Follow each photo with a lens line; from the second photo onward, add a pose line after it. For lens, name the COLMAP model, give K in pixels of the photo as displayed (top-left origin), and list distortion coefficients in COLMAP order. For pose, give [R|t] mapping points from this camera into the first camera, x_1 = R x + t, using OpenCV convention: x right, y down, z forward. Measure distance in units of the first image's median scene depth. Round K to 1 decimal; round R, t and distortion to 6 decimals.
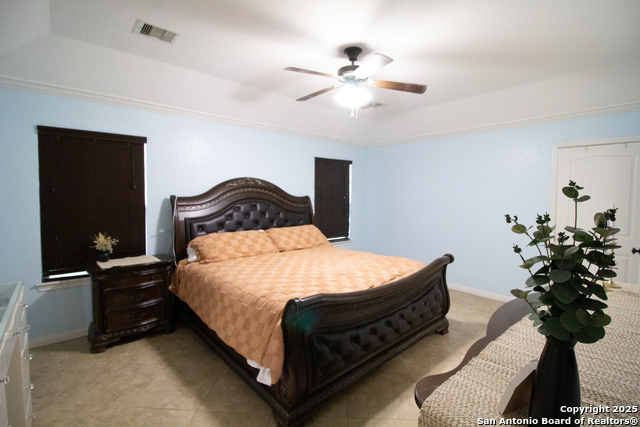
lens RADIAL K [[295.4, 0, 322.9], [0, 295.4, 210.4], [0, 0, 1]] dist [0.000688, -0.017424]
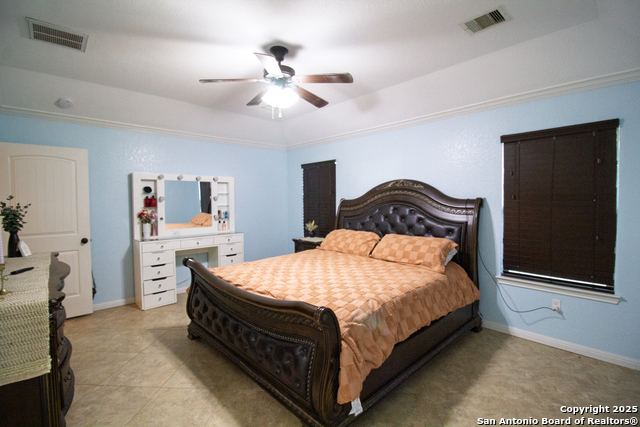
lens RADIAL K [[295.4, 0, 322.9], [0, 295.4, 210.4], [0, 0, 1]] dist [0.000688, -0.017424]
pose [[0.032163, 0.028737, -0.999069, 0.713908], [-0.047879, 0.998483, 0.027179, -0.026010], [0.998335, 0.046960, 0.033490, 0.737231]]
